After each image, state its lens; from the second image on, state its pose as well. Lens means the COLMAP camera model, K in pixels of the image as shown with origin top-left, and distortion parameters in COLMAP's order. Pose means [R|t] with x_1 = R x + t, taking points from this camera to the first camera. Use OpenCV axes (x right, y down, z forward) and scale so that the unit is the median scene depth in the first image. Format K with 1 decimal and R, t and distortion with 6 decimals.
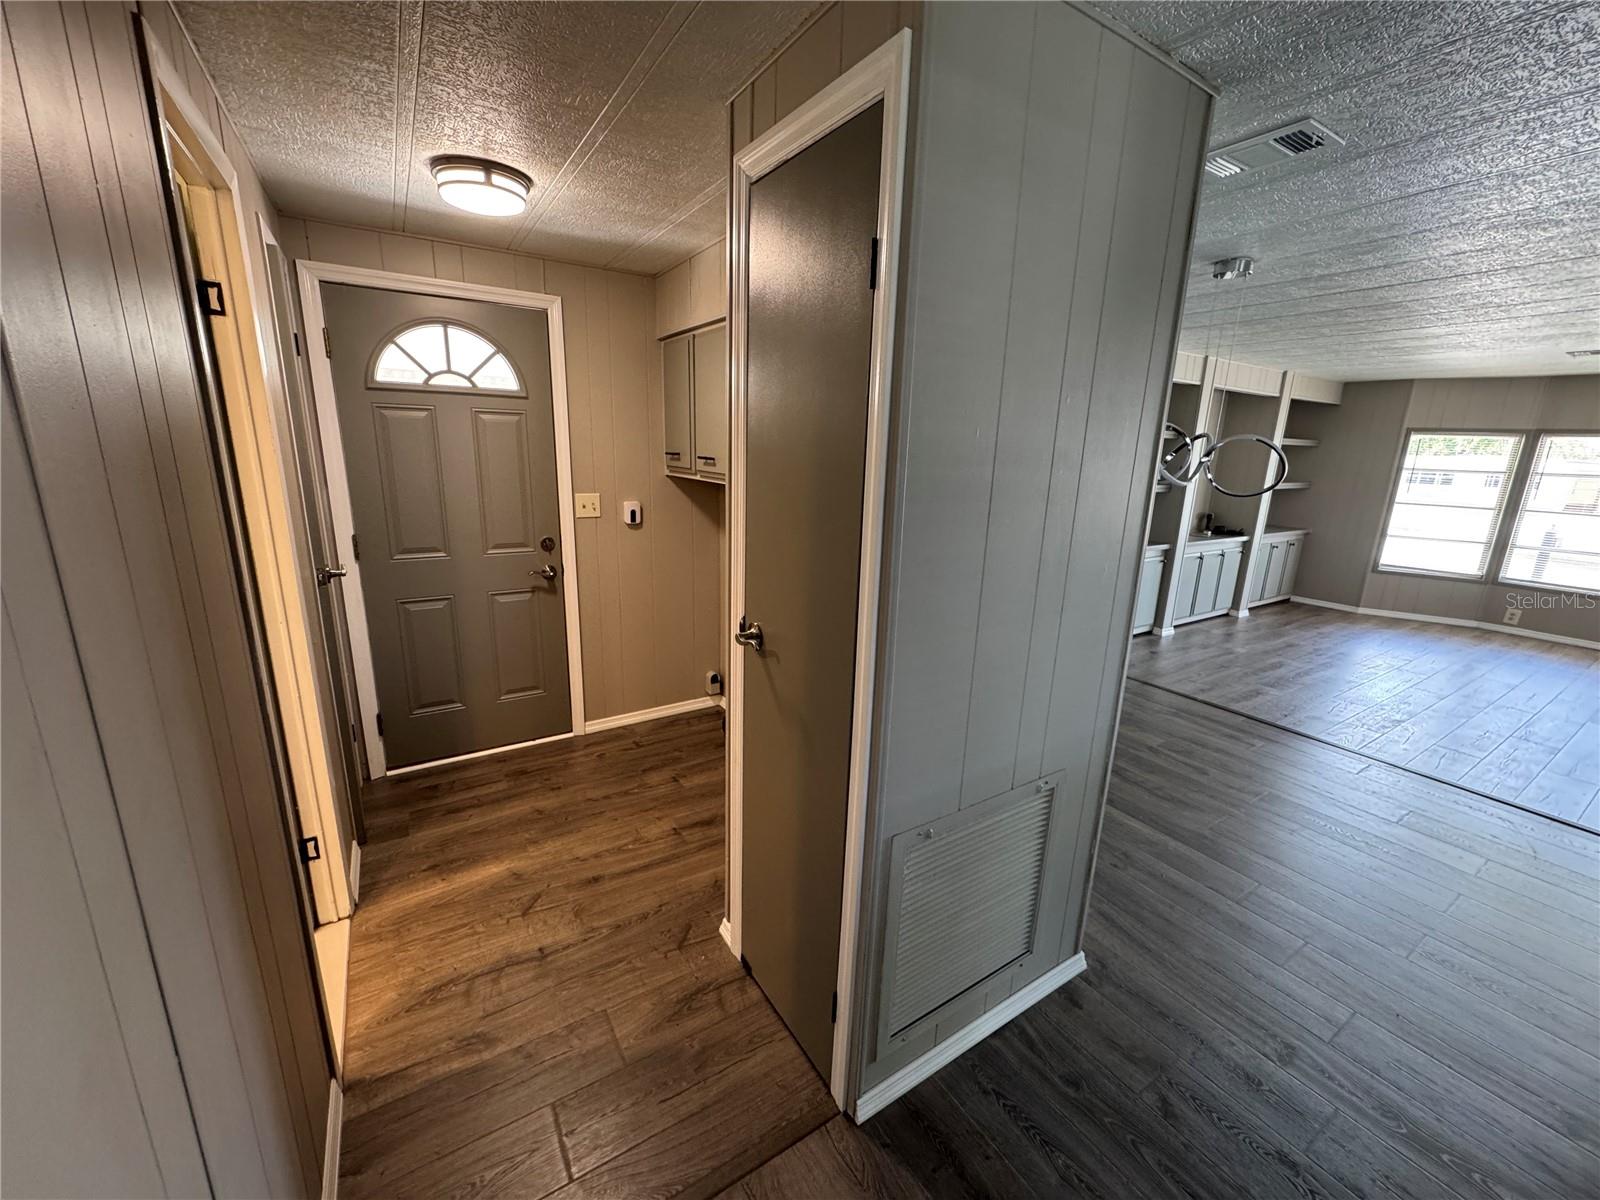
lens RADIAL K [[638.1, 0, 800.6], [0, 638.1, 597.9], [0, 0, 1]] dist [-0.001499, 0.000025]
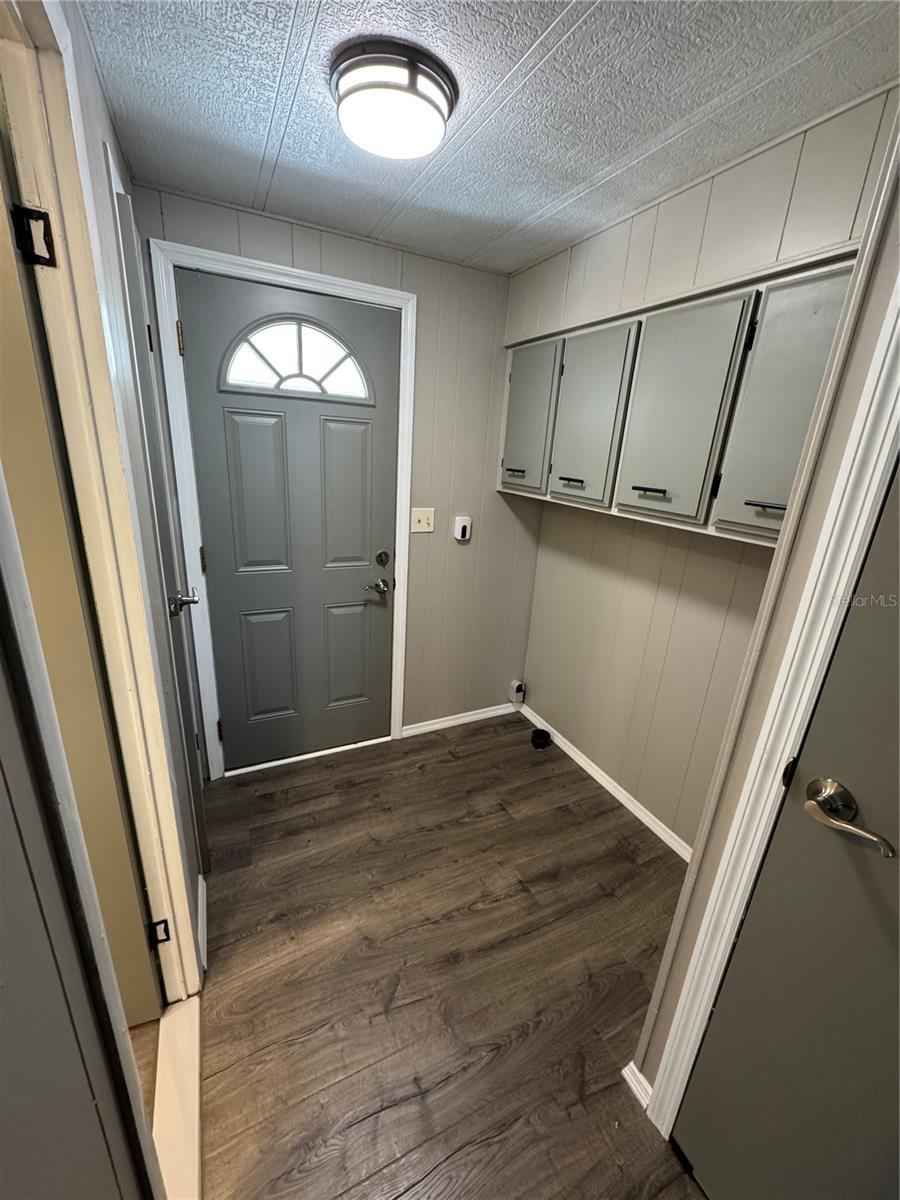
lens RADIAL K [[478.5, 0, 450.5], [0, 478.5, 600.2], [0, 0, 1]] dist [-0.001499, 0.000025]
pose [[0.993601, 0.062958, -0.093774, -0.246703], [-0.056263, 0.995787, 0.072407, -0.089899], [0.097937, -0.066668, 0.992957, 0.303735]]
